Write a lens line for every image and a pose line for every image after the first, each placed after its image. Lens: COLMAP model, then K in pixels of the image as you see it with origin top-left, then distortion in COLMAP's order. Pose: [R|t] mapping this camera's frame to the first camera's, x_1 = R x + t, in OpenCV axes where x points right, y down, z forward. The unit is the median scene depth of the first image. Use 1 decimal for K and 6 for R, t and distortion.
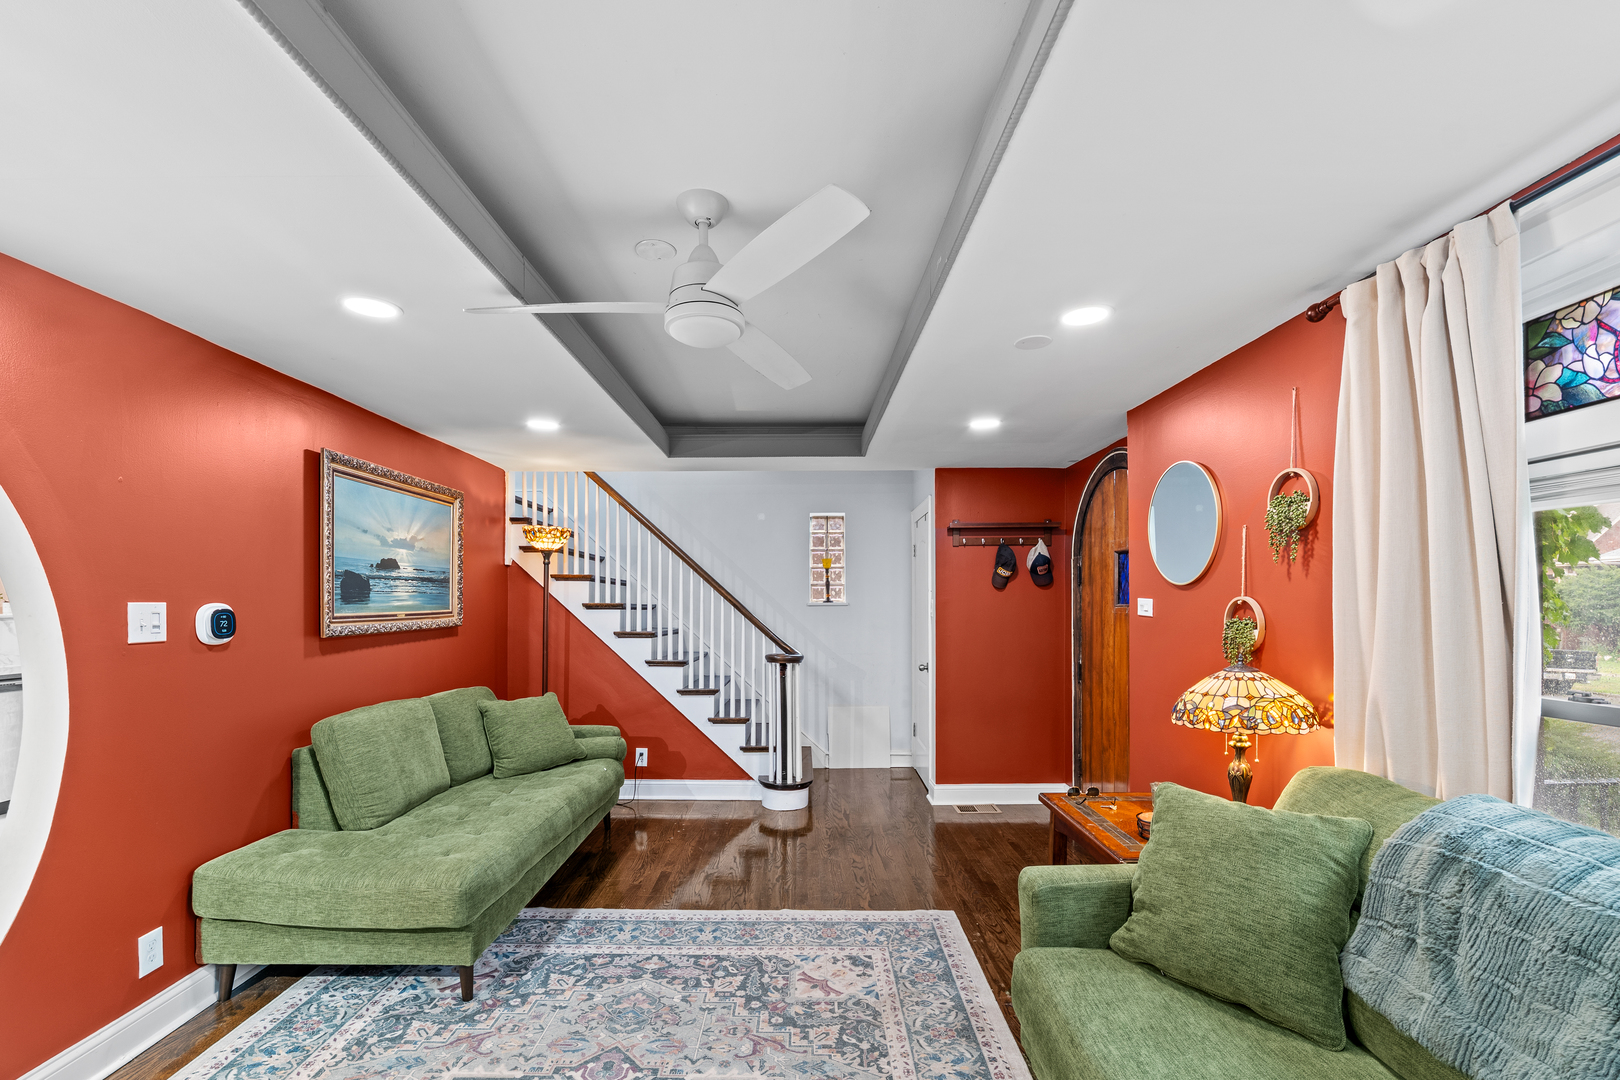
lens RADIAL K [[685.1, 0, 807.9], [0, 685.1, 601.2], [0, 0, 1]] dist [-0.012506, 0.000015]
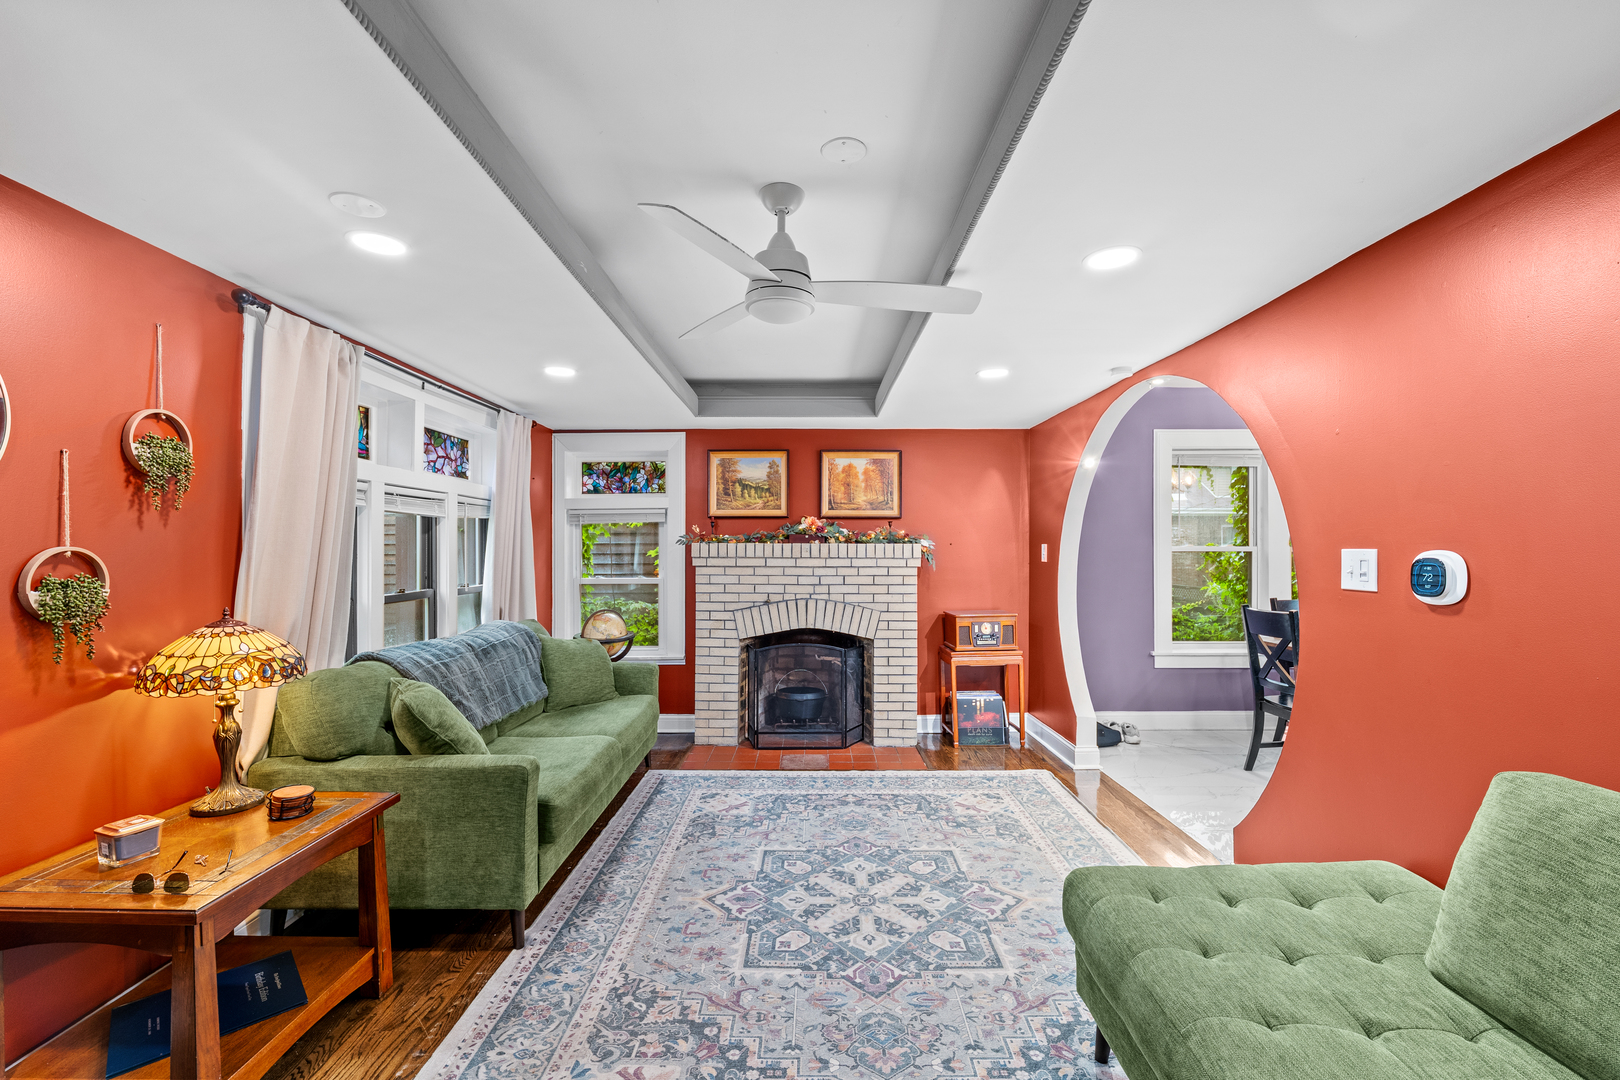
lens RADIAL K [[666.3, 0, 804.9], [0, 666.3, 545.1], [0, 0, 1]] dist [-0.009559, 0.000411]
pose [[-0.999819, 0.003747, 0.018655, -0.140103], [0.003658, 0.999982, -0.004814, -0.002197], [-0.018673, -0.004745, -0.999814, 1.409386]]
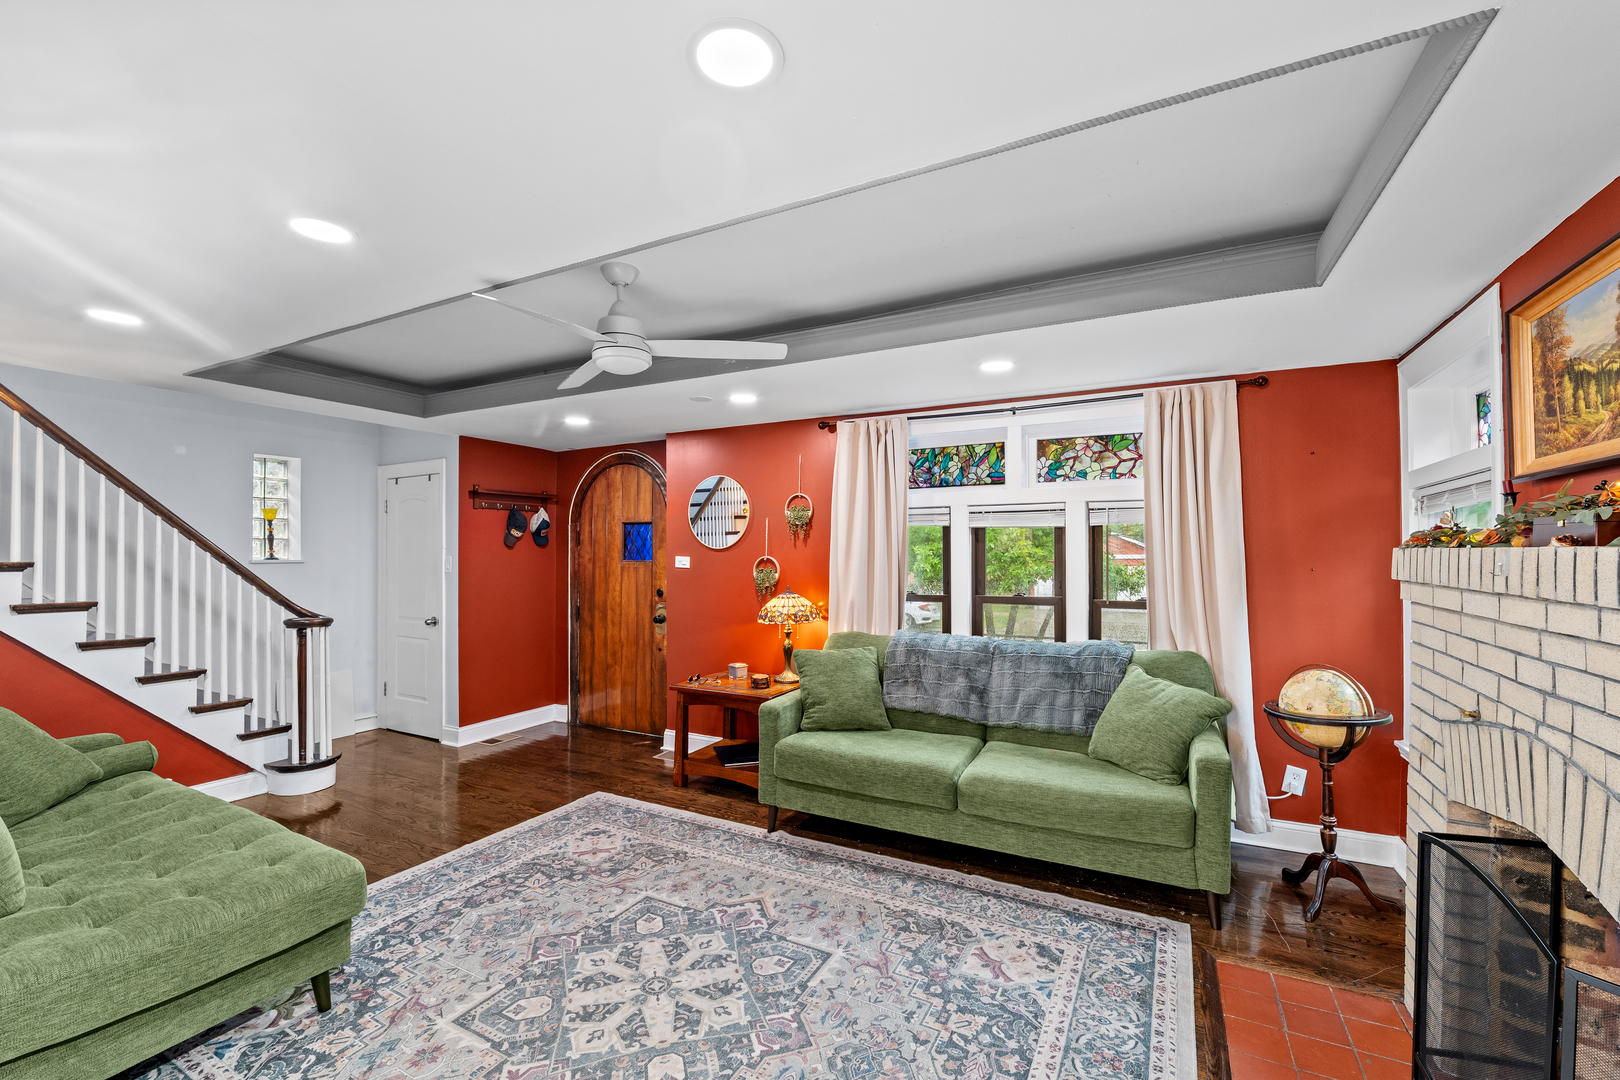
lens RADIAL K [[668.0, 0, 810.4], [0, 668.0, 550.3], [0, 0, 1]] dist [-0.012605, 0.000578]
pose [[0.469939, 0.007559, 0.882667, -0.771375], [-0.001315, 0.999968, -0.007863, -0.007589], [-0.882698, 0.002534, 0.469934, 0.024710]]
